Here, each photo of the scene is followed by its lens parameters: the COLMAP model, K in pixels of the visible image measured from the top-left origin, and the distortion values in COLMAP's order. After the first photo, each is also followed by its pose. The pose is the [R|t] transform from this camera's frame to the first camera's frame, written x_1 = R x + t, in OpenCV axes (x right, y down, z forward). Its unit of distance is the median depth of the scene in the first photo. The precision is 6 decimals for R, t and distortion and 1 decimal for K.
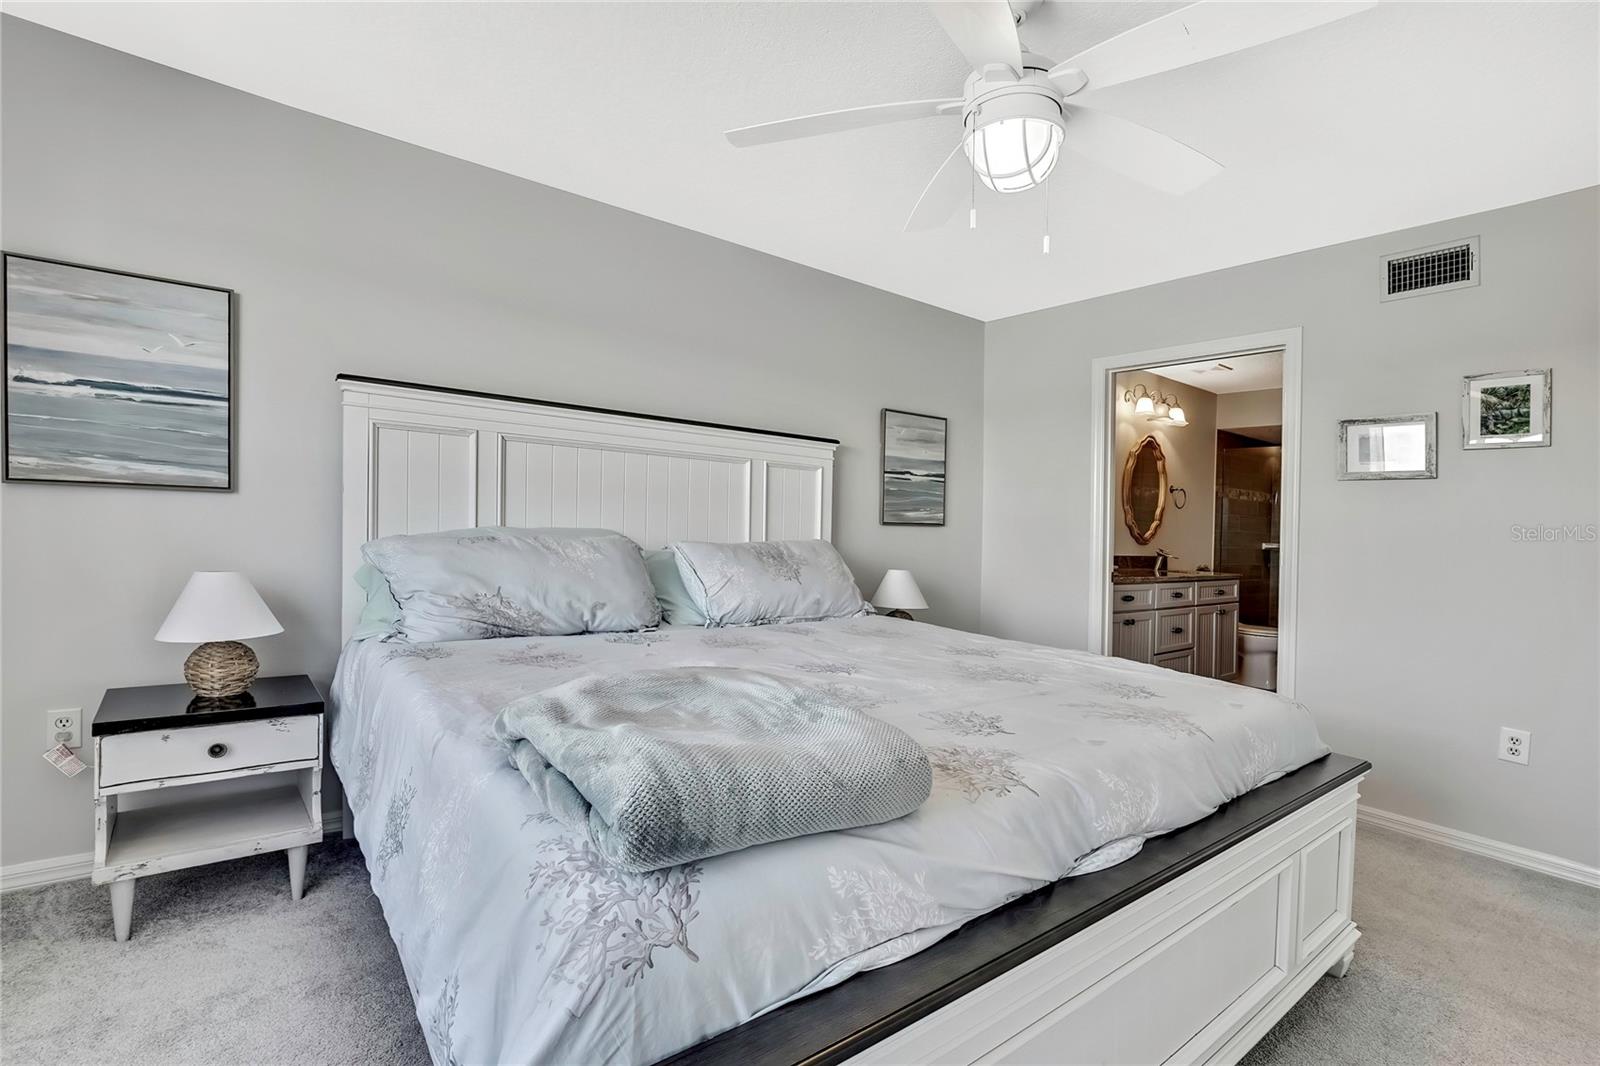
lens RADIAL K [[742.0, 0, 800.0], [0, 742.0, 517.3], [0, 0, 1]] dist [0.000840, -0.000053]
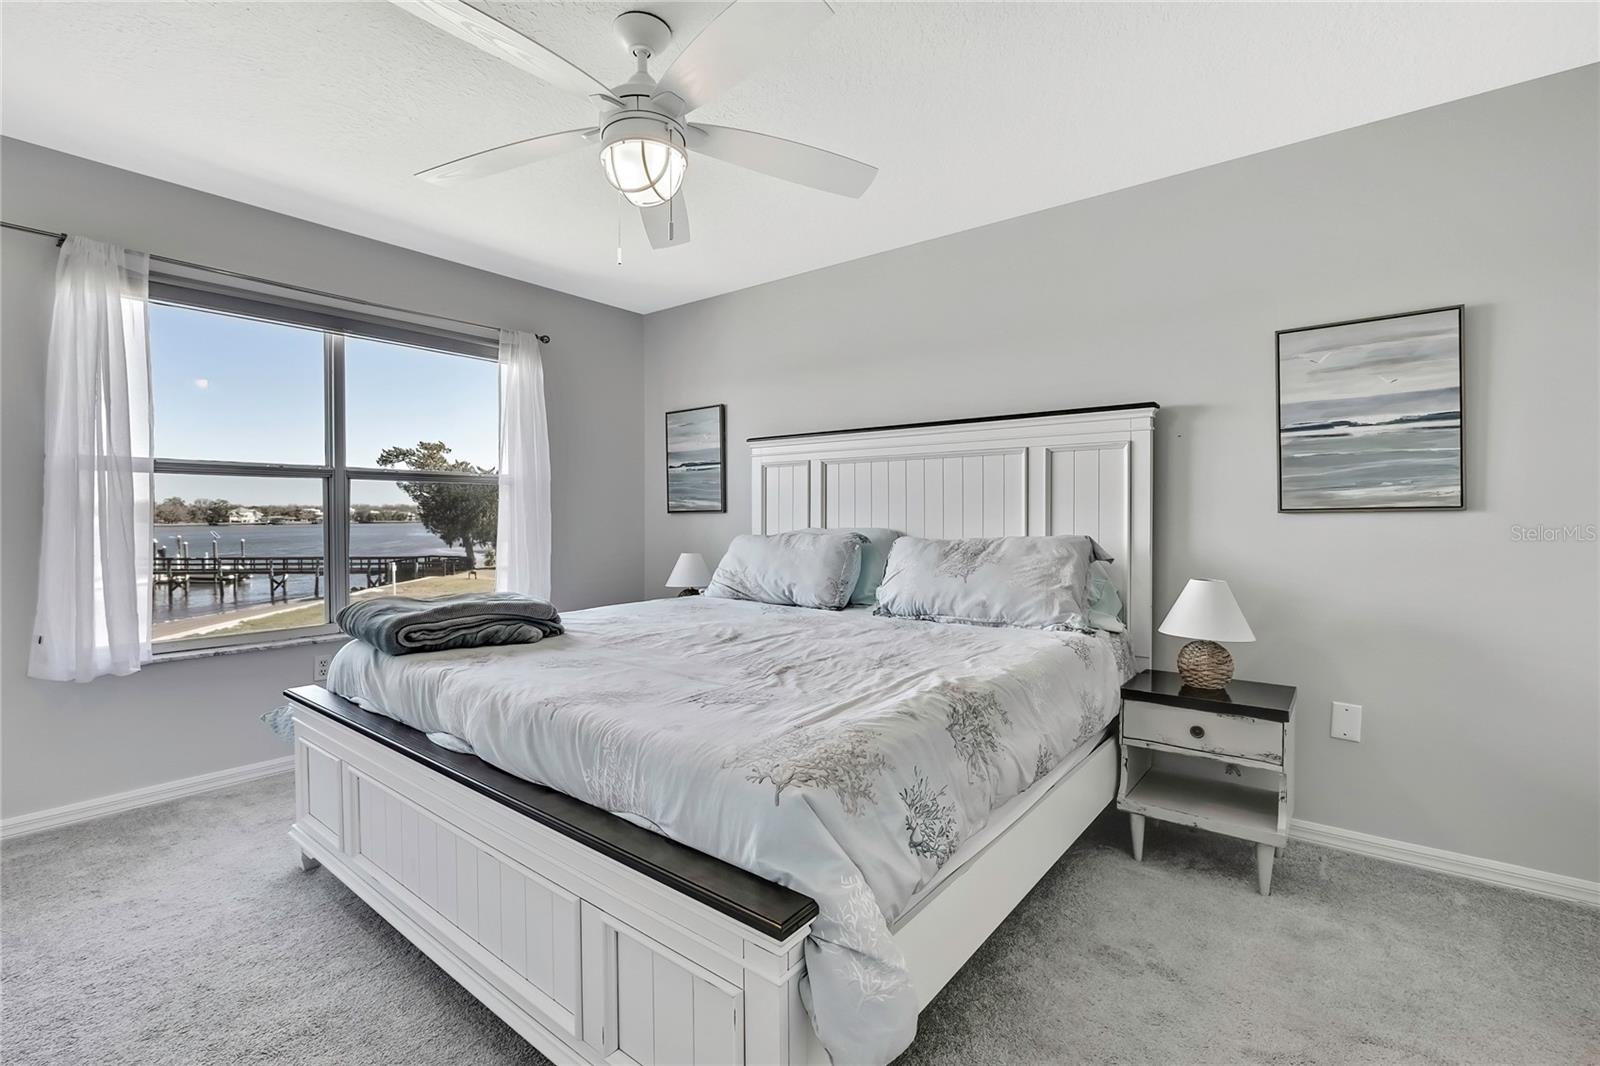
lens RADIAL K [[702.6, 0, 800.0], [0, 702.6, 533.0], [0, 0, 1]] dist [-0.001363, -0.000168]
pose [[0.250601, -0.023314, -0.967810, 0.762113], [0.013827, 0.999694, -0.020502, 0.043559], [0.967992, -0.008244, 0.250847, 0.574956]]
